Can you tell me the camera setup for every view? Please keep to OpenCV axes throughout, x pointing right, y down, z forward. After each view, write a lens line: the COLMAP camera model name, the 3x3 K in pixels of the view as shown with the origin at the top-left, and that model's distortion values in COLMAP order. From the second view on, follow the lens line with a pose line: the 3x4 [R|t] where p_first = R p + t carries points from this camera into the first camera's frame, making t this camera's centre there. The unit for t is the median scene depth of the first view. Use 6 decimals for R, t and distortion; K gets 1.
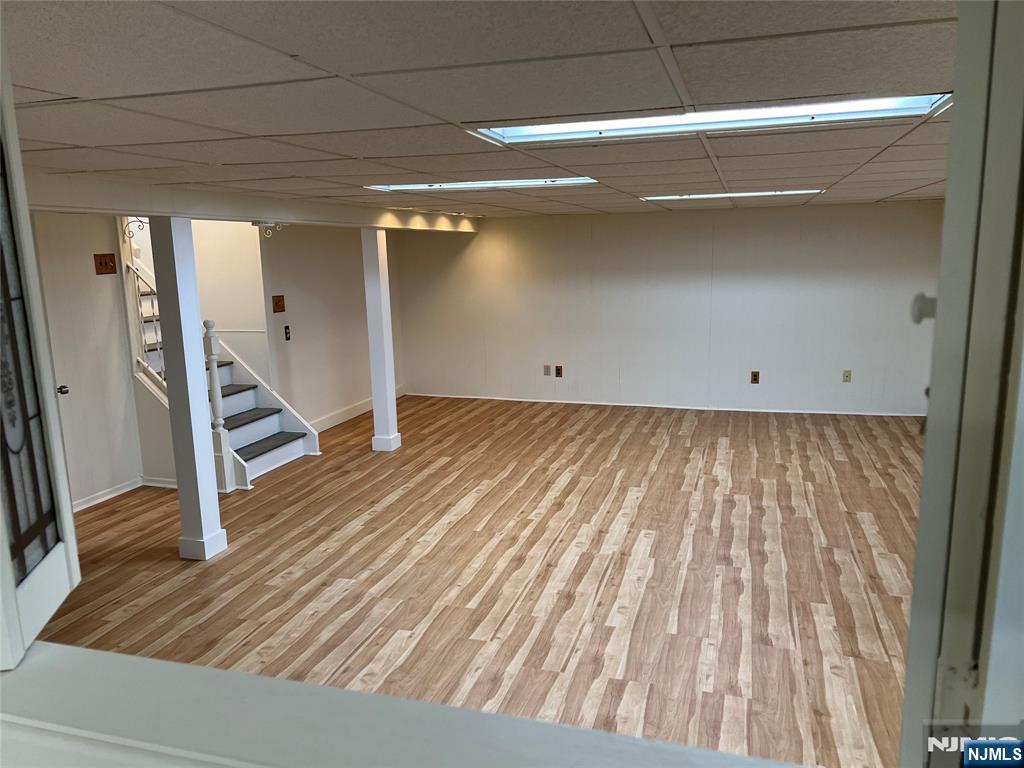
lens RADIAL K [[772.9, 0, 511.9], [0, 772.9, 387.7], [0, 0, 1]] dist [0.005556, -0.002779]
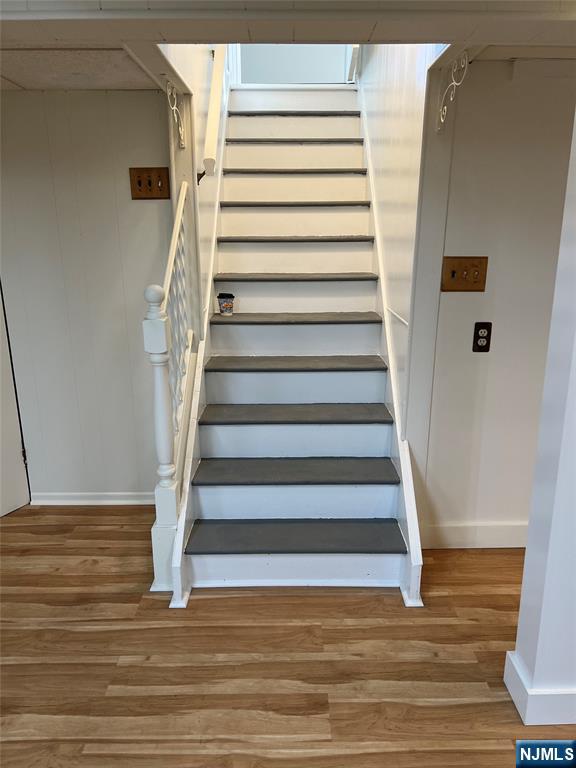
lens RADIAL K [[579.7, 0, 287.0], [0, 579.7, 381.2], [0, 0, 1]] dist [0.005556, -0.002779]
pose [[0.295845, 0.274983, -0.914801, 0.012474], [-0.174036, 0.957158, 0.231432, -0.119802], [0.939248, 0.090740, 0.331027, 0.864229]]
